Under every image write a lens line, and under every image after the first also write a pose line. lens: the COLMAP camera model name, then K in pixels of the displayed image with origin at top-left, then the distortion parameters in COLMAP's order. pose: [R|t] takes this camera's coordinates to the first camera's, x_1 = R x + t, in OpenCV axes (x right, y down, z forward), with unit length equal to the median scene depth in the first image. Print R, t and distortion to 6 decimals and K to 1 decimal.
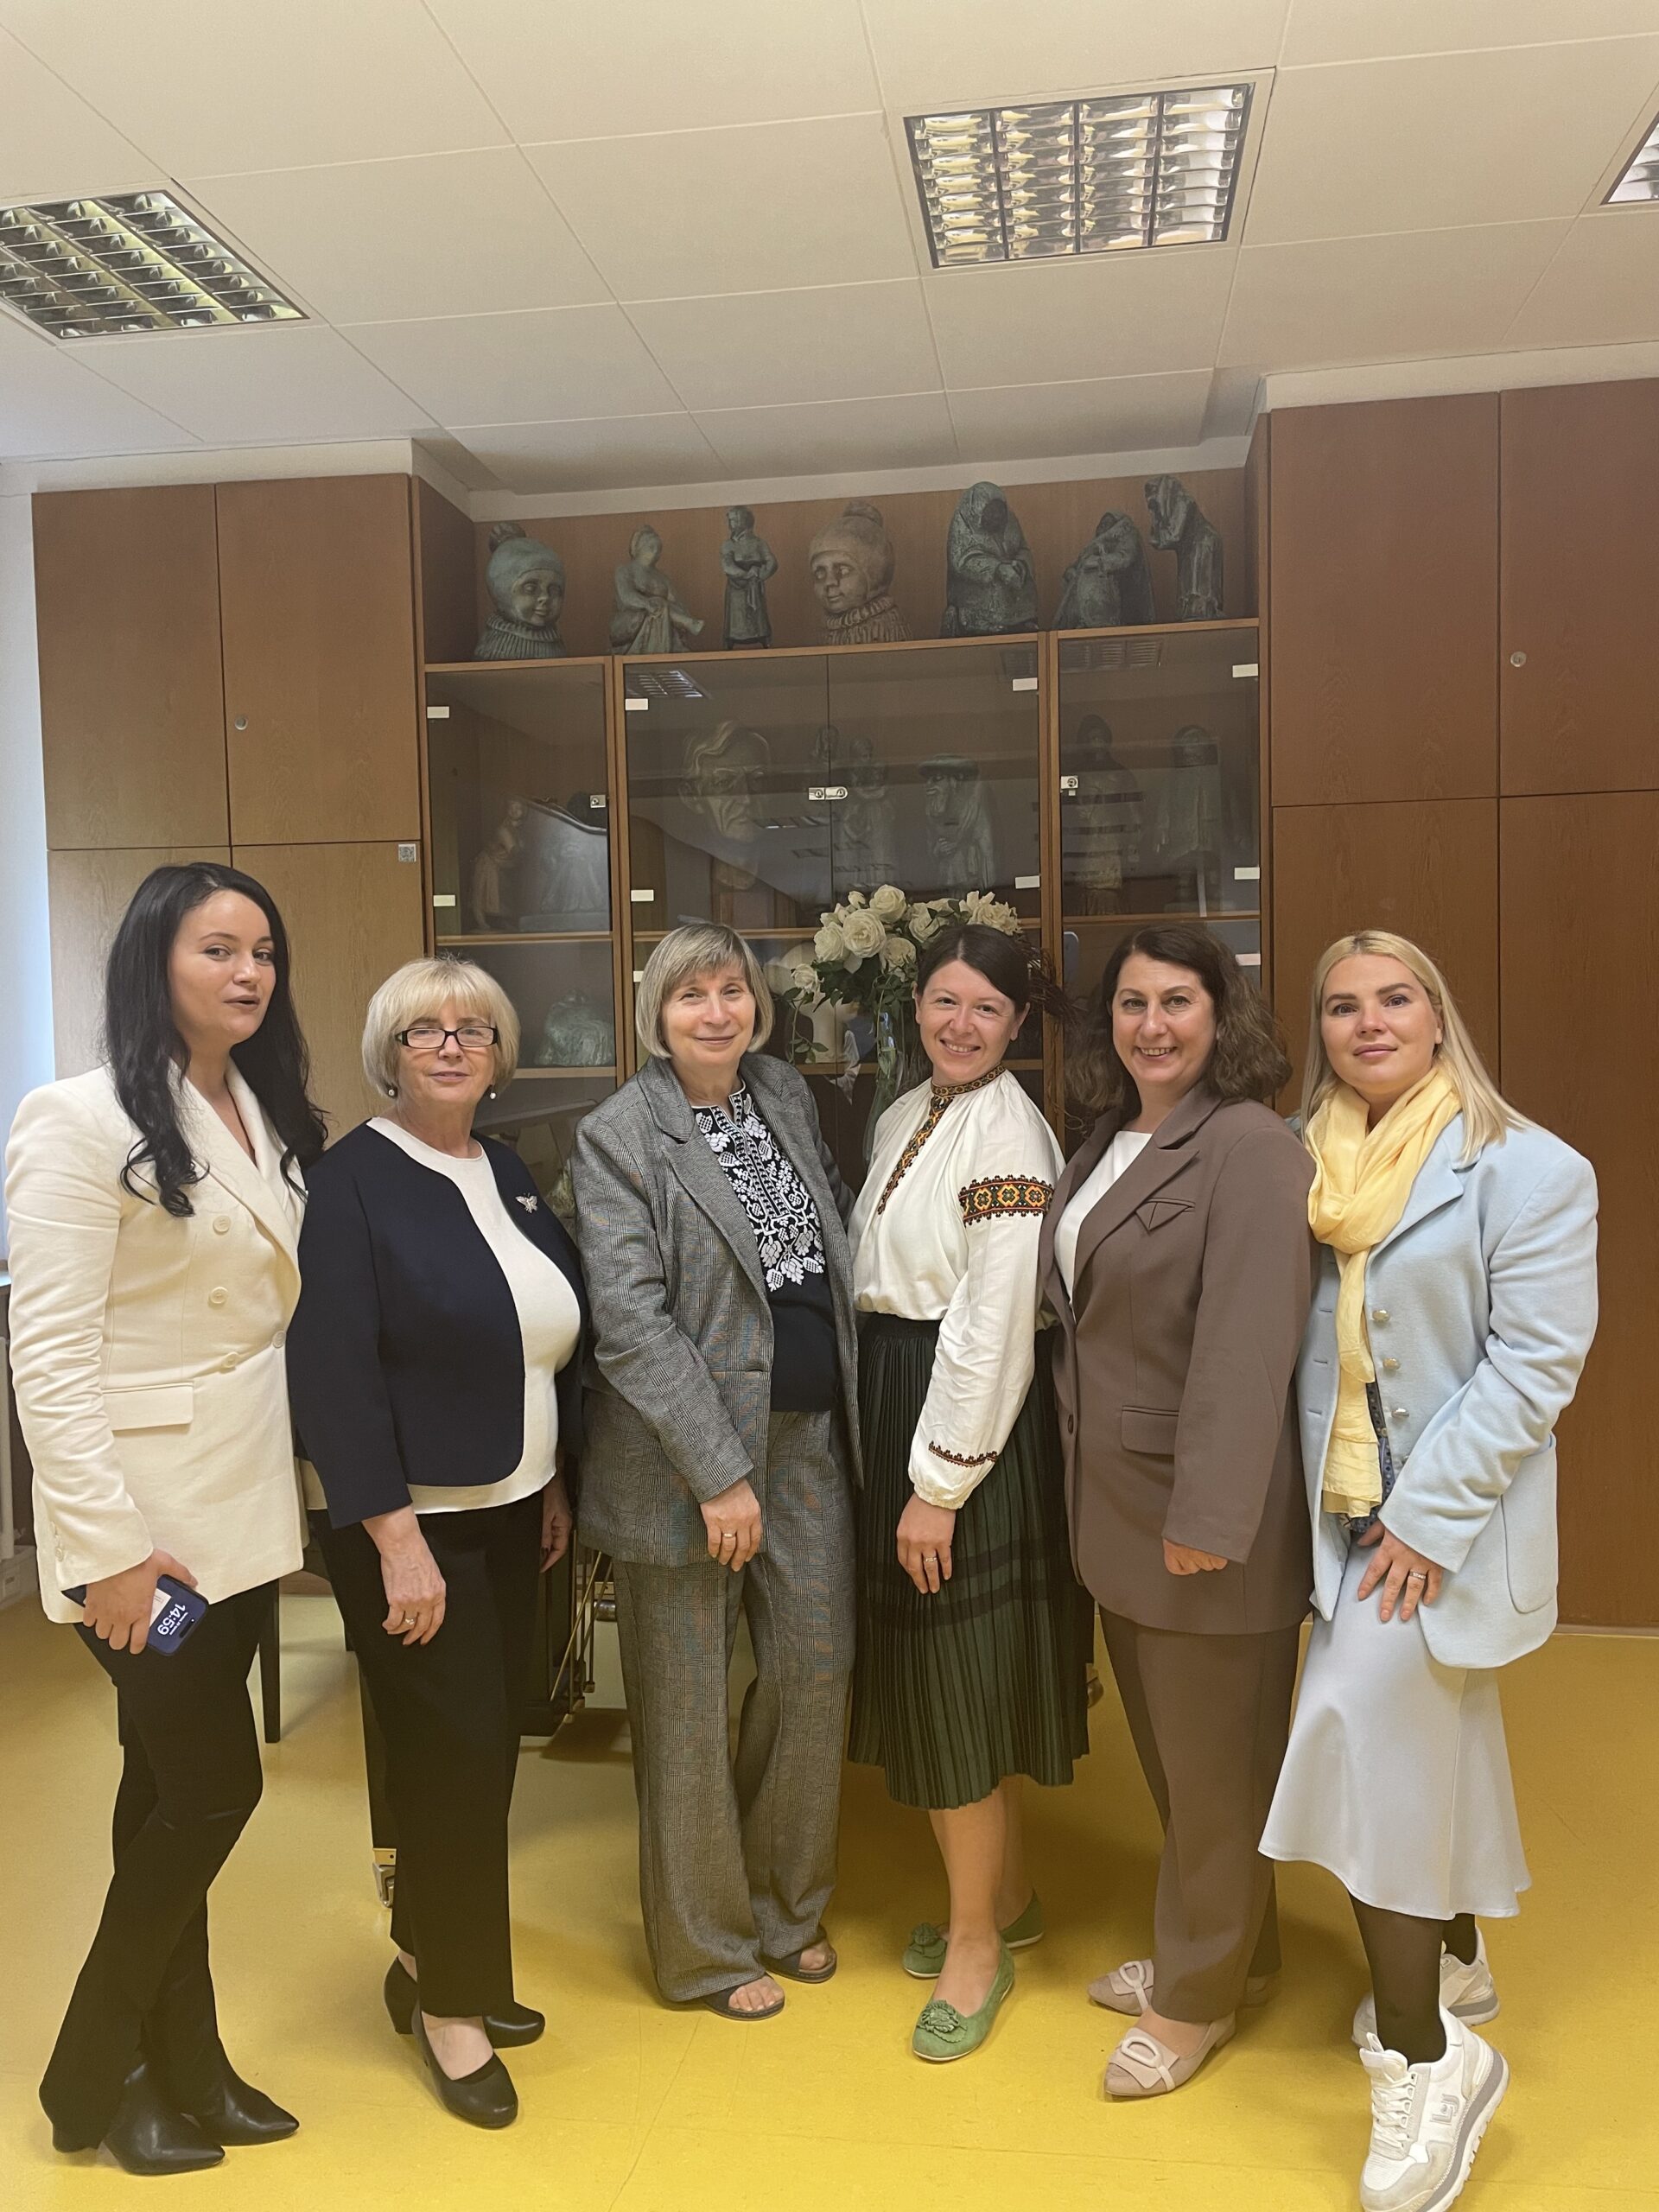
lens RADIAL K [[1706.7, 0, 840.4], [0, 1706.7, 1105.8], [0, 0, 1]] dist [0.097074, -0.005317]
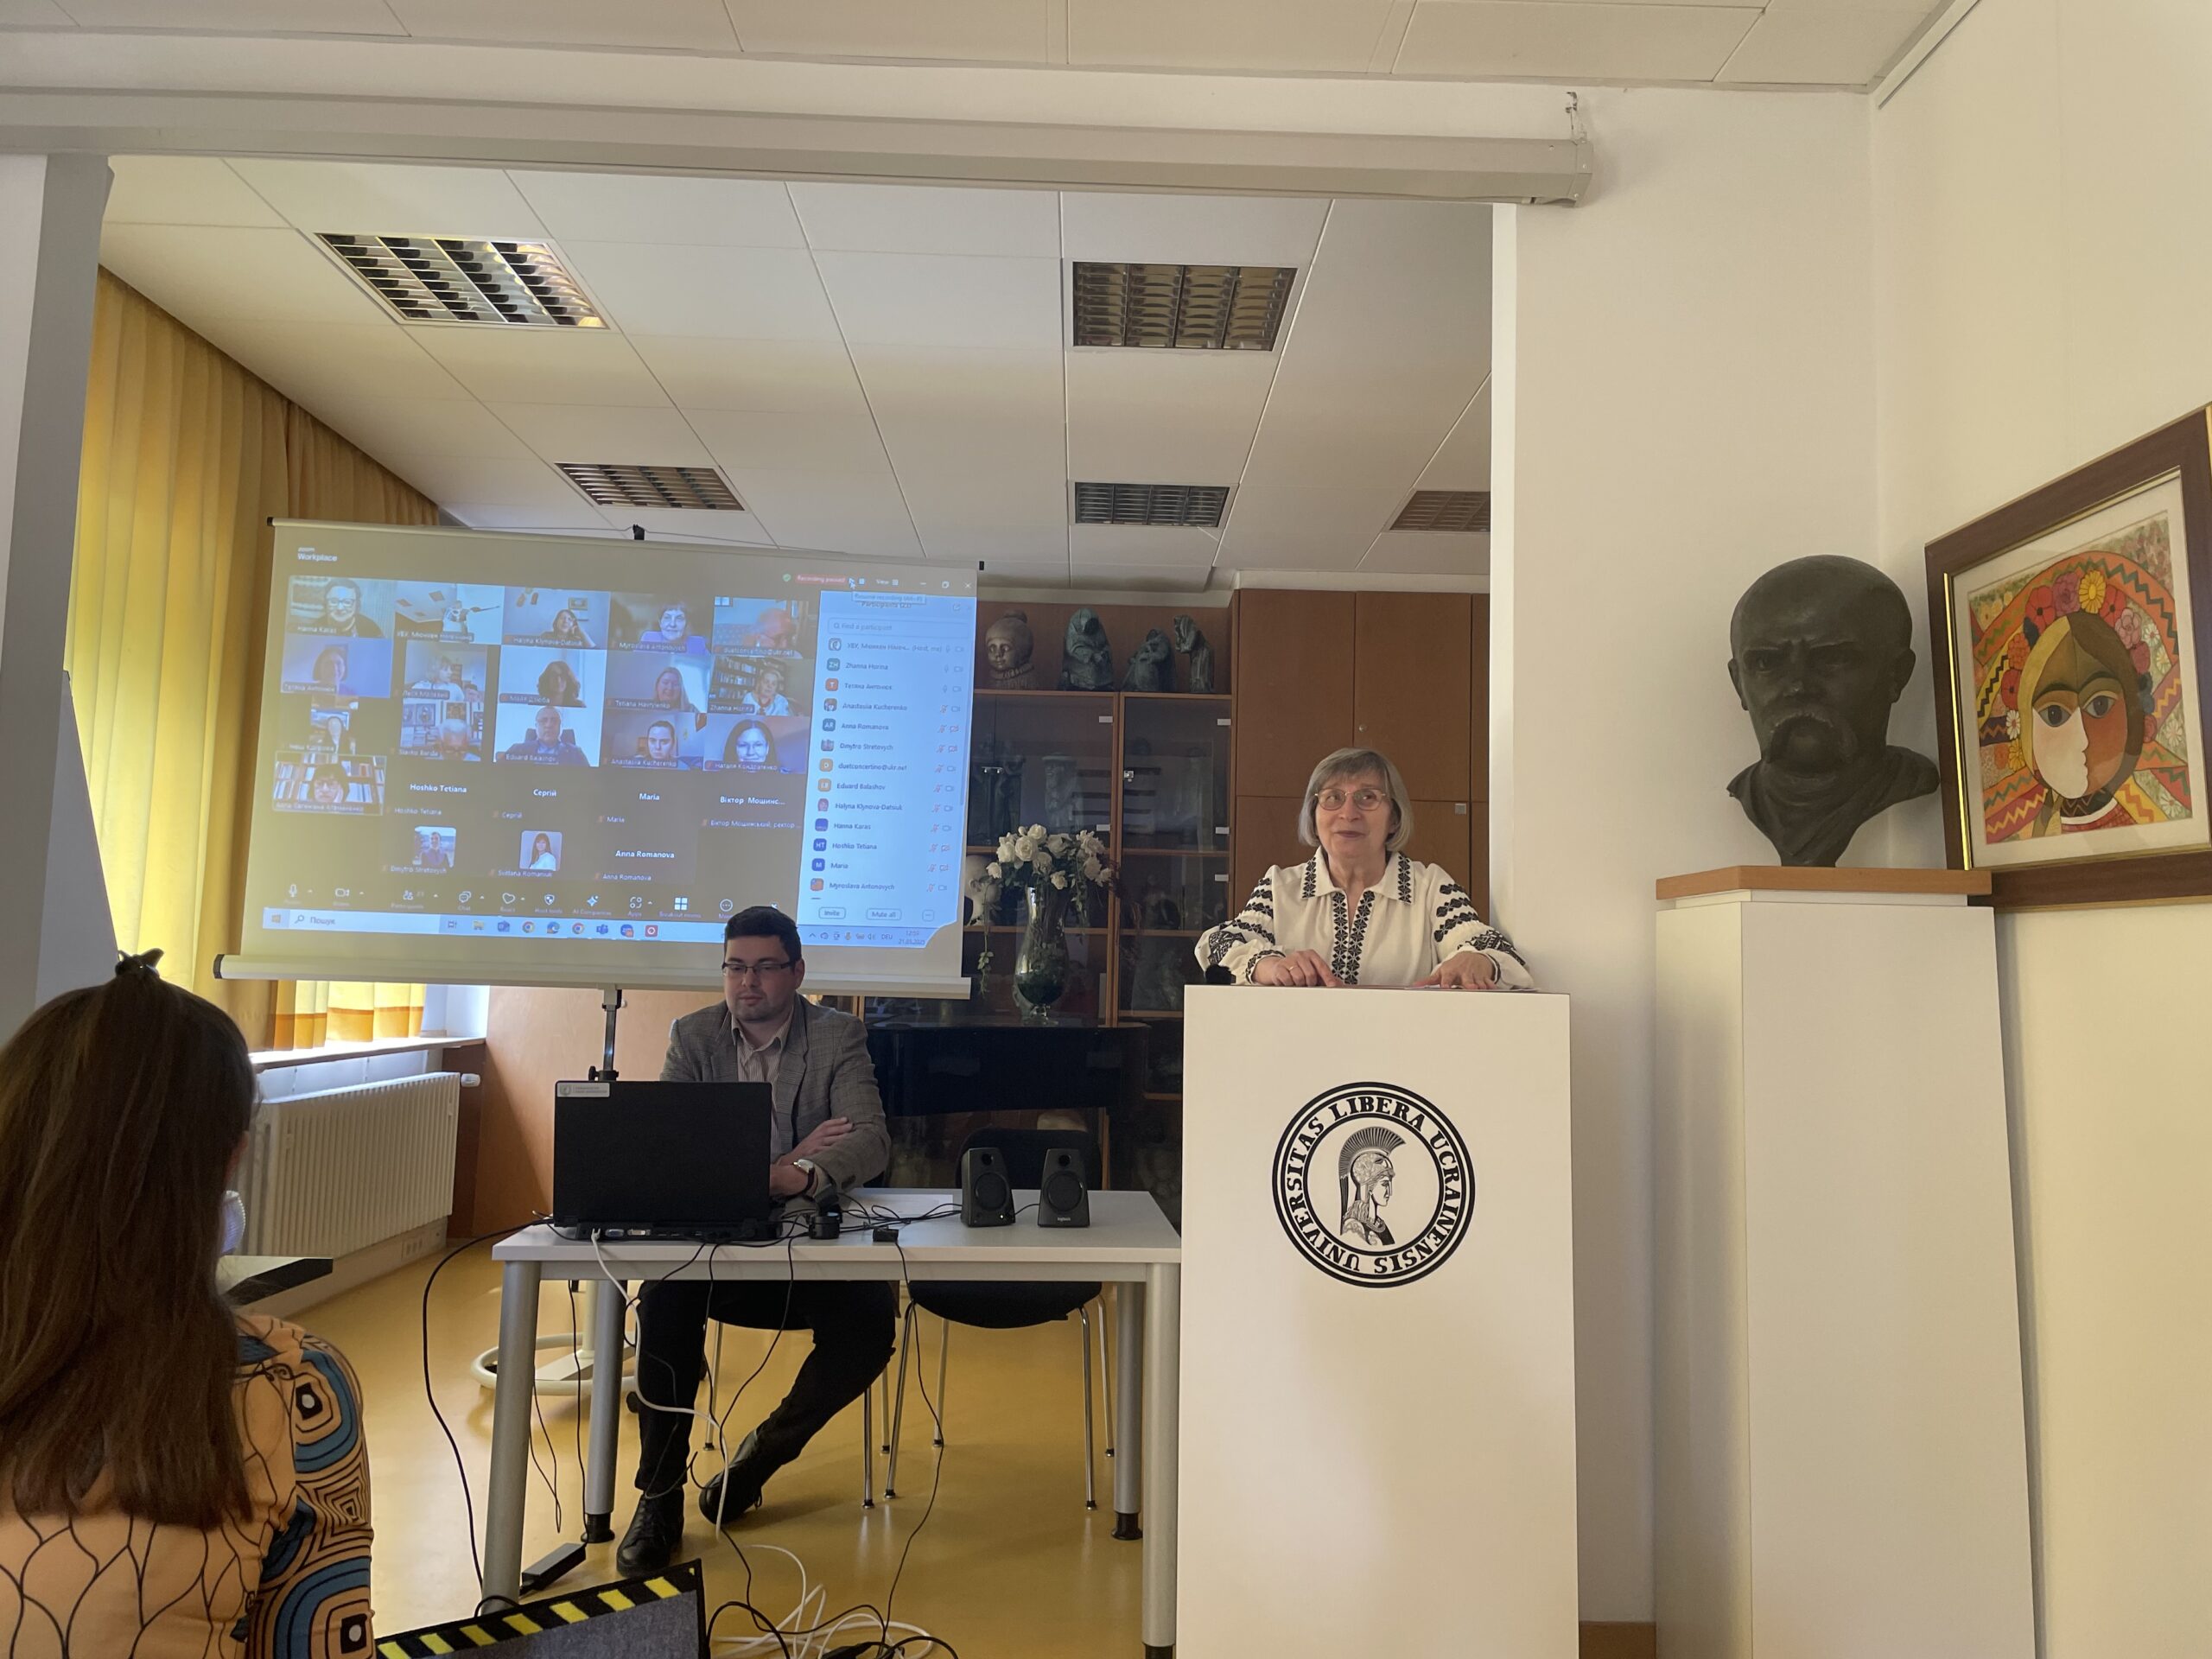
lens RADIAL K [[1706.7, 0, 1124.3], [0, 1706.7, 824.5], [0, 0, 1]] dist [0.097074, -0.005317]
pose [[0.984647, 0.062096, 0.163141, -0.153592], [-0.040711, 0.990506, -0.131305, 0.095540], [-0.169746, 0.122647, 0.977826, -0.719383]]
